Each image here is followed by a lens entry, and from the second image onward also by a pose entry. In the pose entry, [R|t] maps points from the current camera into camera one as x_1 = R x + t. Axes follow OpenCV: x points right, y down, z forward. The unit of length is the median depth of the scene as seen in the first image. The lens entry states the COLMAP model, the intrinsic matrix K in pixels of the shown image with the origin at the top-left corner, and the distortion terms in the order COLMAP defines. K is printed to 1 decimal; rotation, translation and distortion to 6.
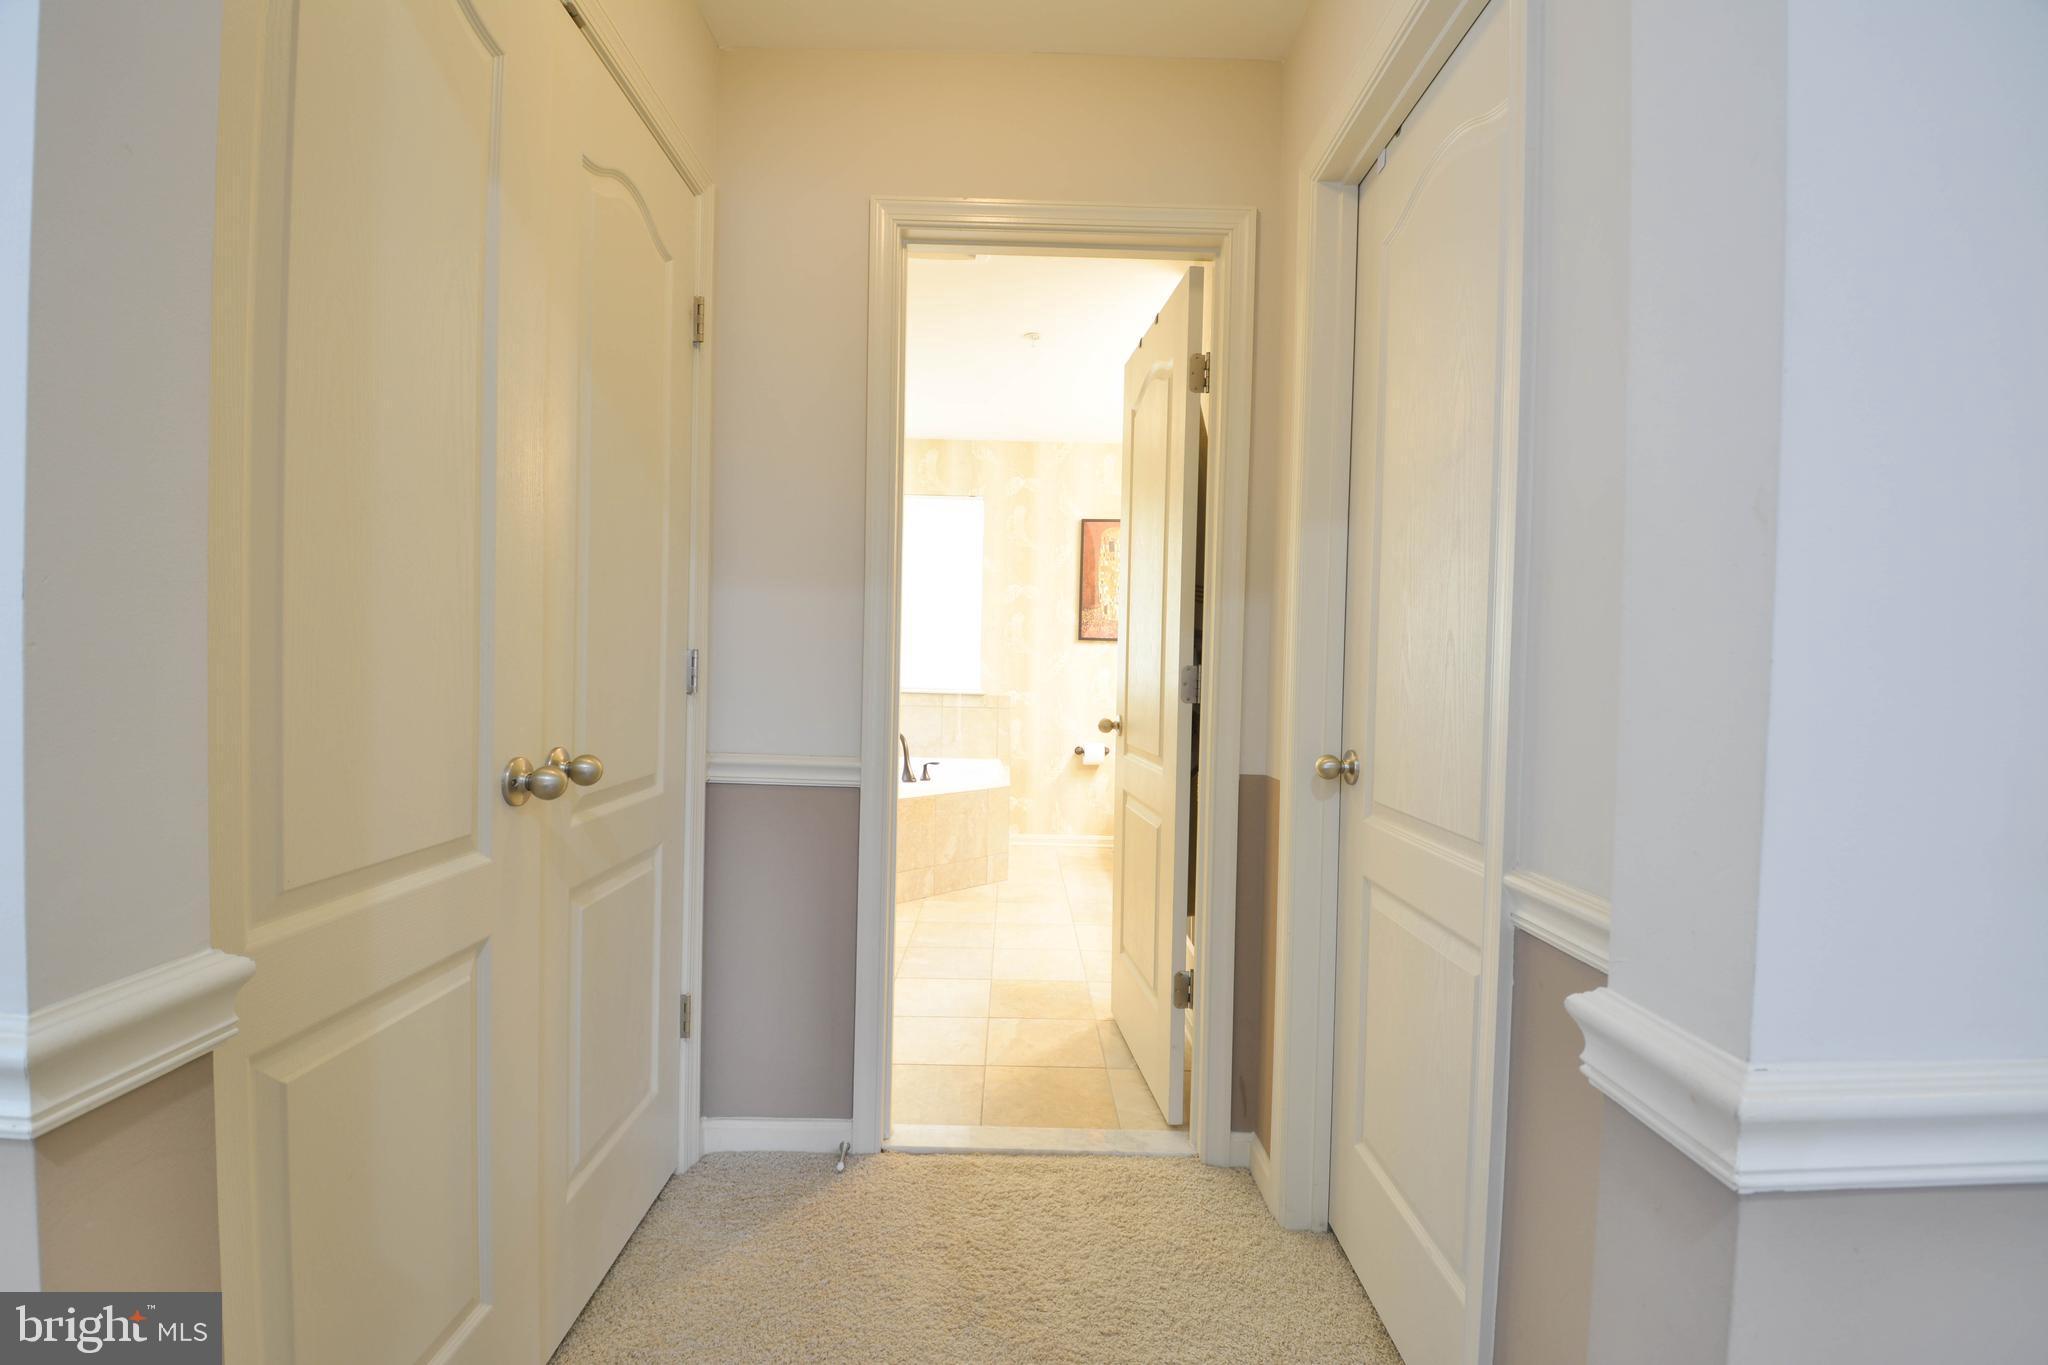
lens RADIAL K [[898.2, 0, 1017.8], [0, 898.2, 684.8], [0, 0, 1]] dist [0.001836, -0.028675]
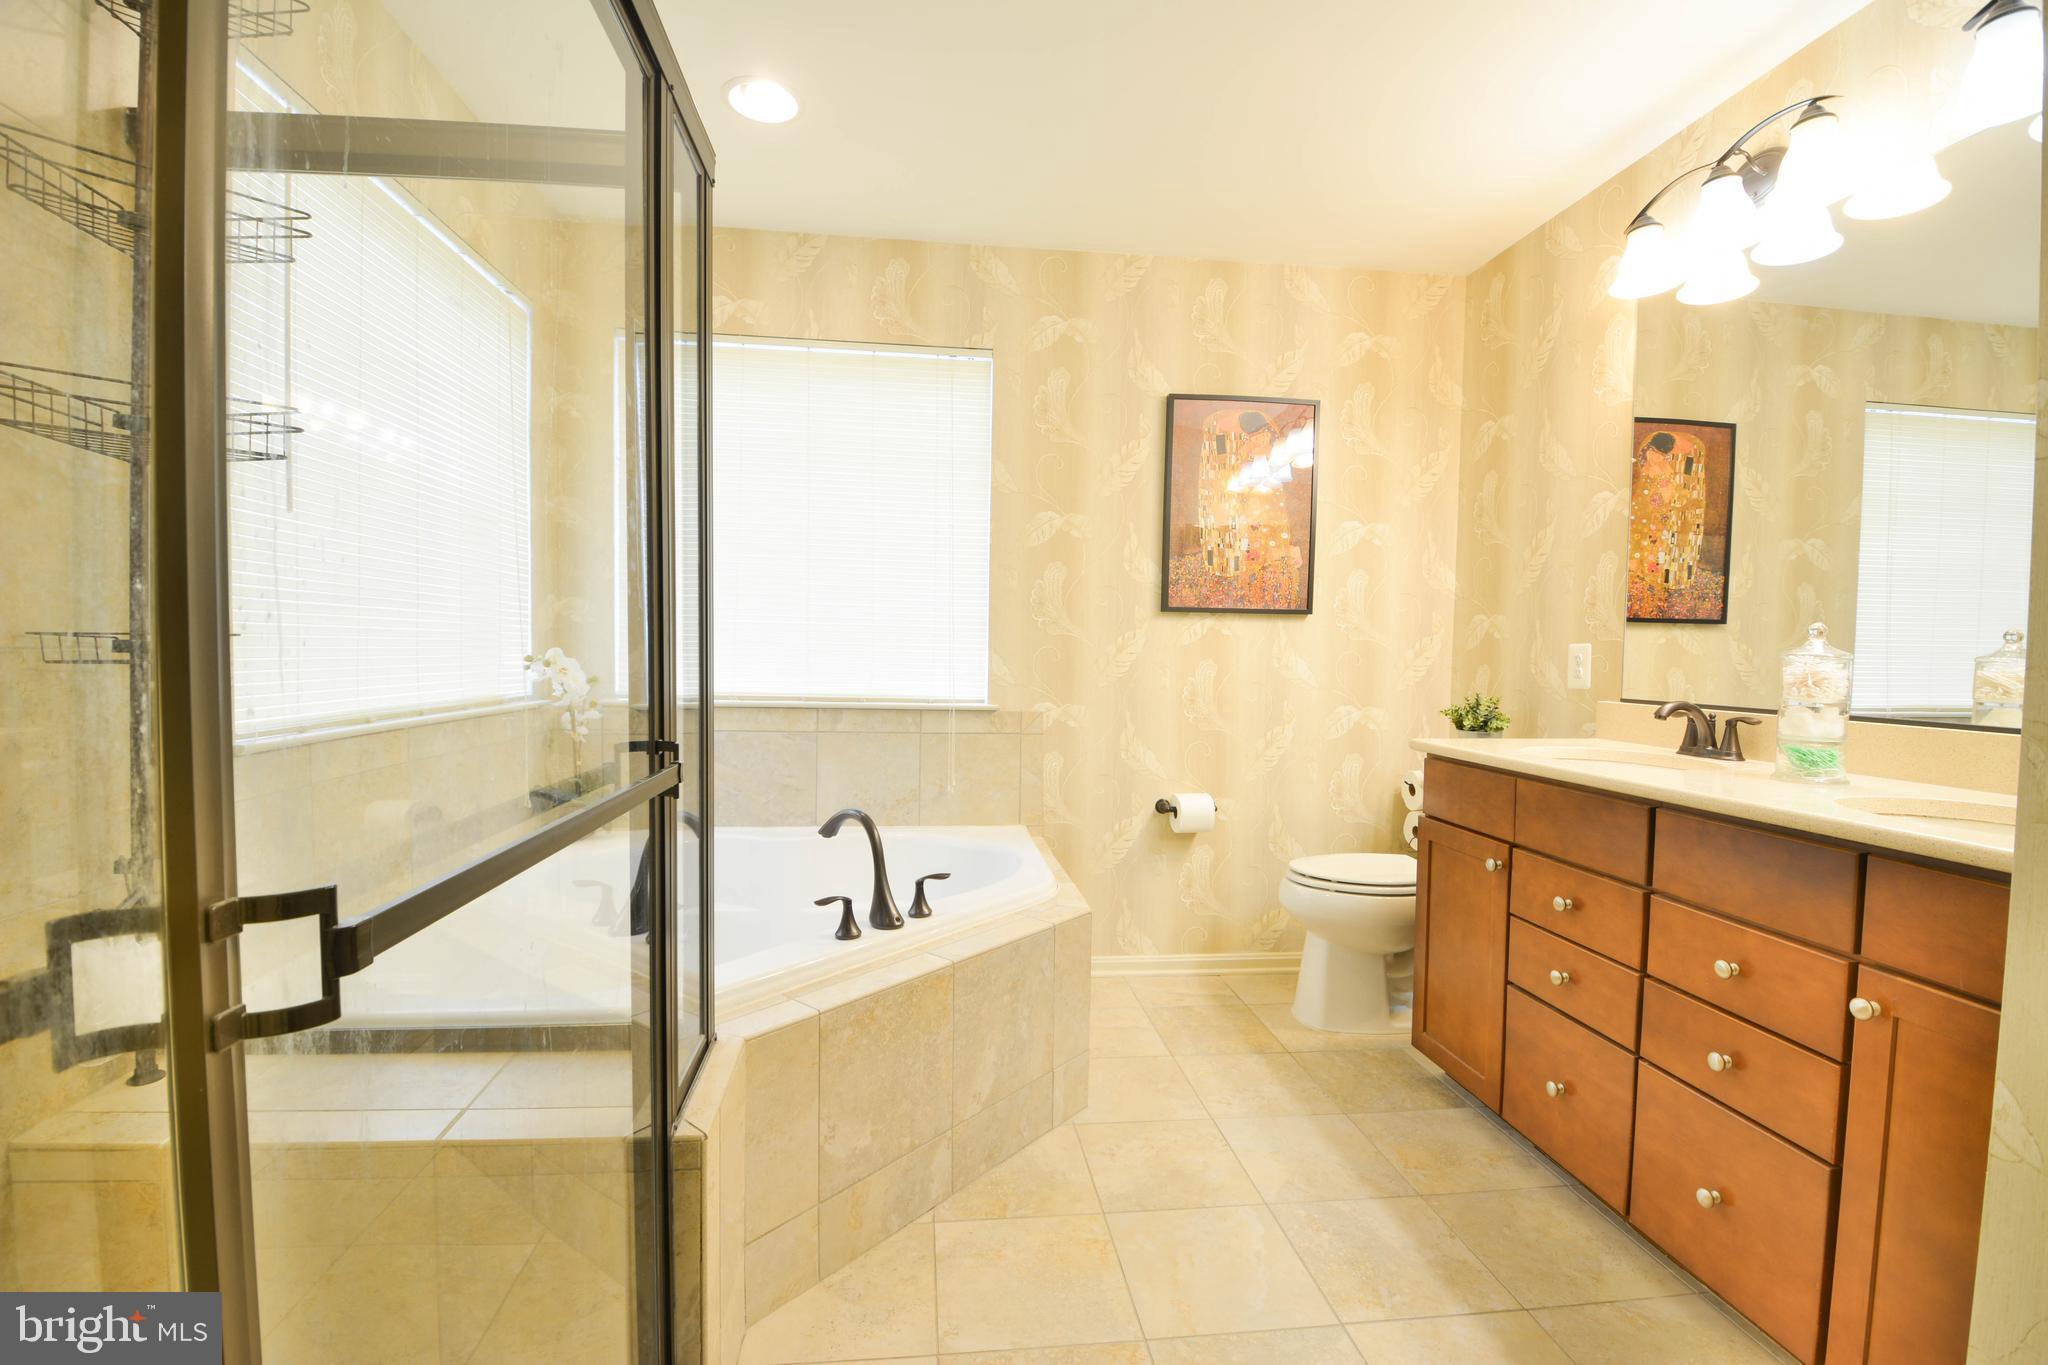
lens RADIAL K [[898.2, 0, 1017.8], [0, 898.2, 684.8], [0, 0, 1]] dist [0.001836, -0.028675]
pose [[0.994534, -0.010451, 0.103891, -0.081856], [0.008901, 0.999842, 0.015369, -0.013032], [-0.104035, -0.014360, 0.994470, 0.450278]]
